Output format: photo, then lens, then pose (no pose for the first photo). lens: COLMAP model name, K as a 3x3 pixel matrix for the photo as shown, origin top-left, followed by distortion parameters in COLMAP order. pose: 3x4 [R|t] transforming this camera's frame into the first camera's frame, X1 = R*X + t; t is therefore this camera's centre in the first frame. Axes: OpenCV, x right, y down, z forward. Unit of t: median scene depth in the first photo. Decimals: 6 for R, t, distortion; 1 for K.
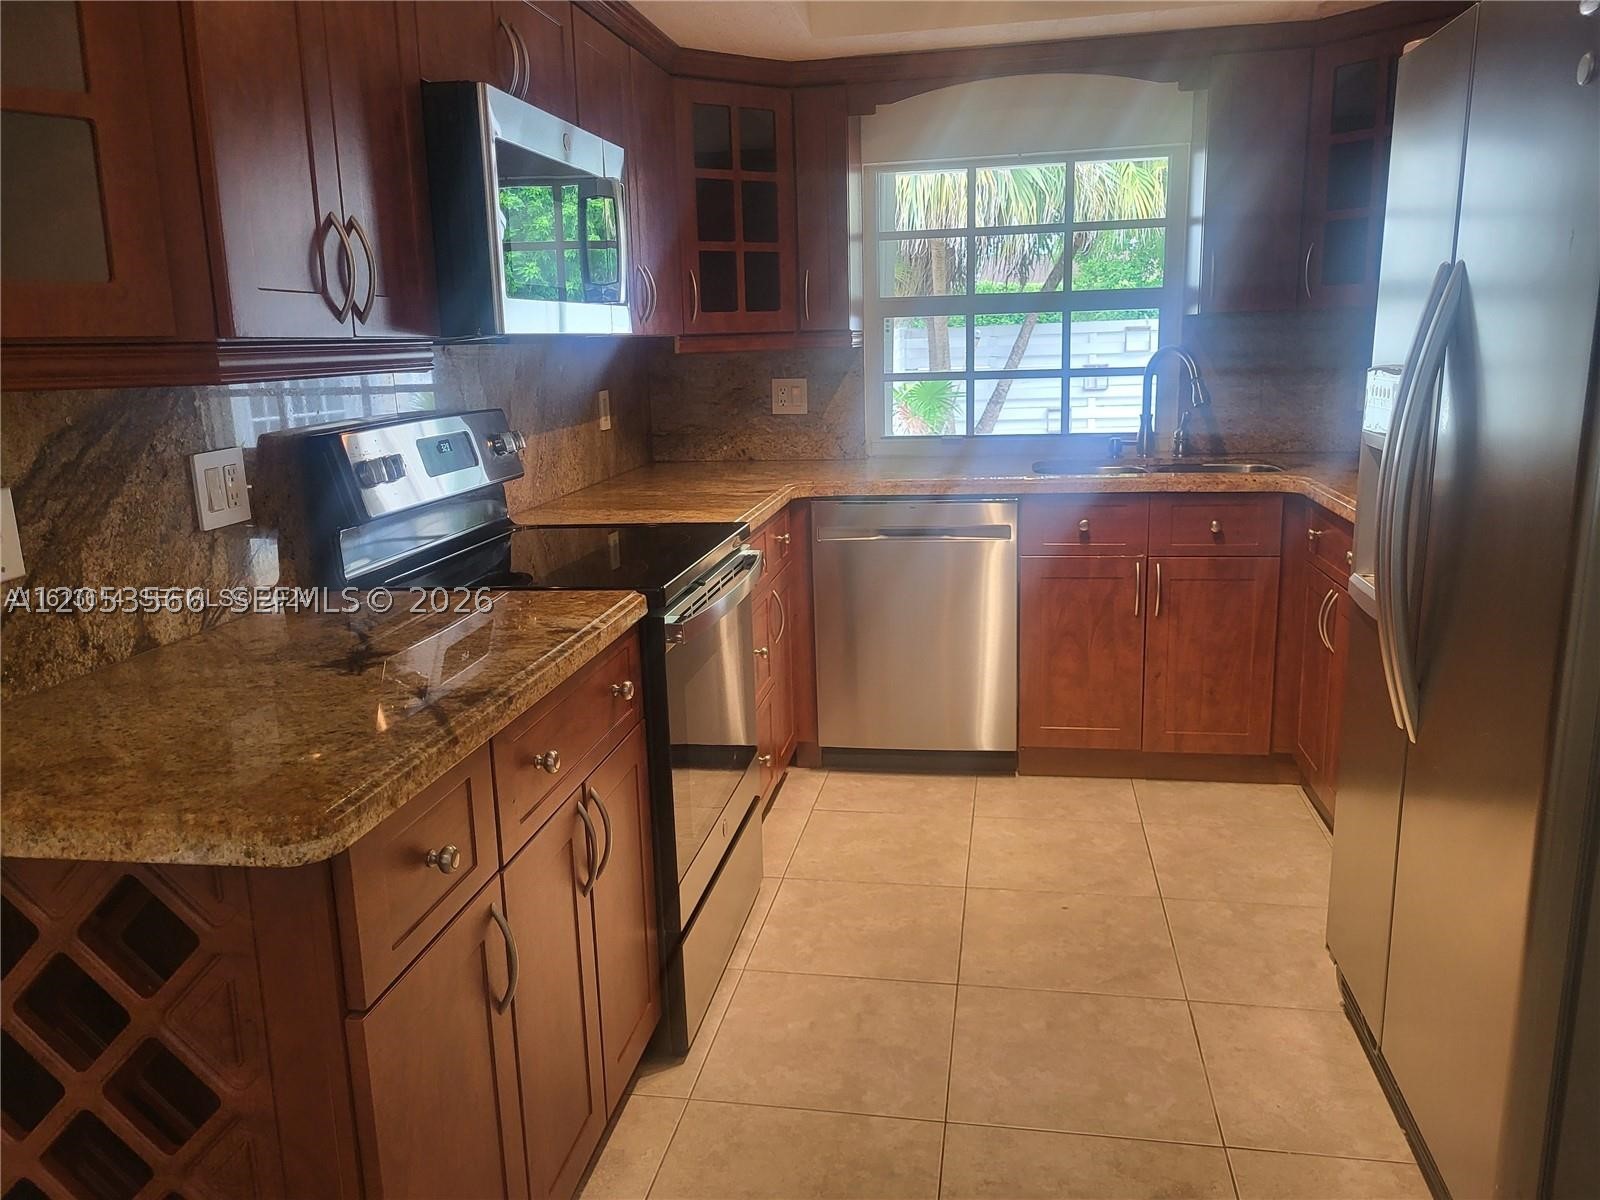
lens RADIAL K [[1216.9, 0, 797.7], [0, 1216.9, 603.0], [0, 0, 1]] dist [0.015540, -0.020391]
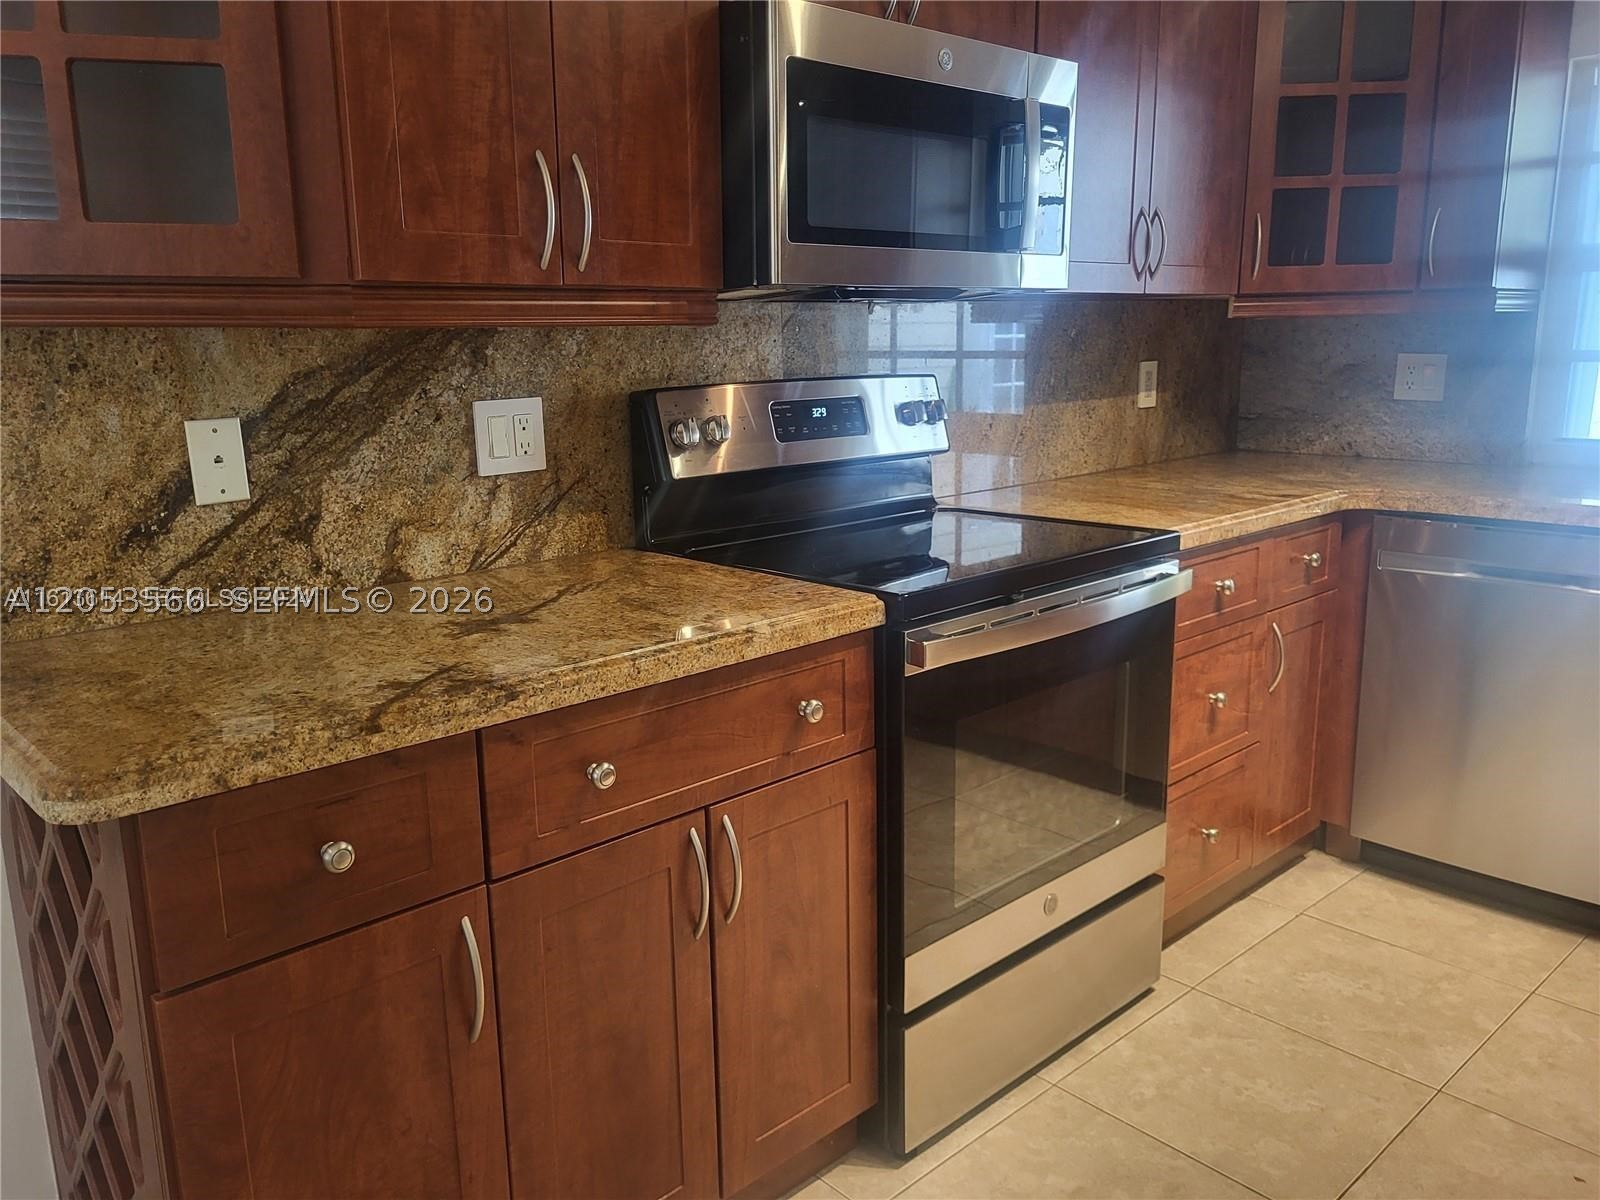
lens RADIAL K [[1216.9, 0, 798.4], [0, 1216.9, 596.0], [0, 0, 1]] dist [0.015540, -0.020391]
pose [[0.790096, 0.145485, -0.595469, 0.350771], [-0.136737, 0.988780, 0.060149, -0.057580], [0.597538, 0.033899, 0.801123, 0.342431]]
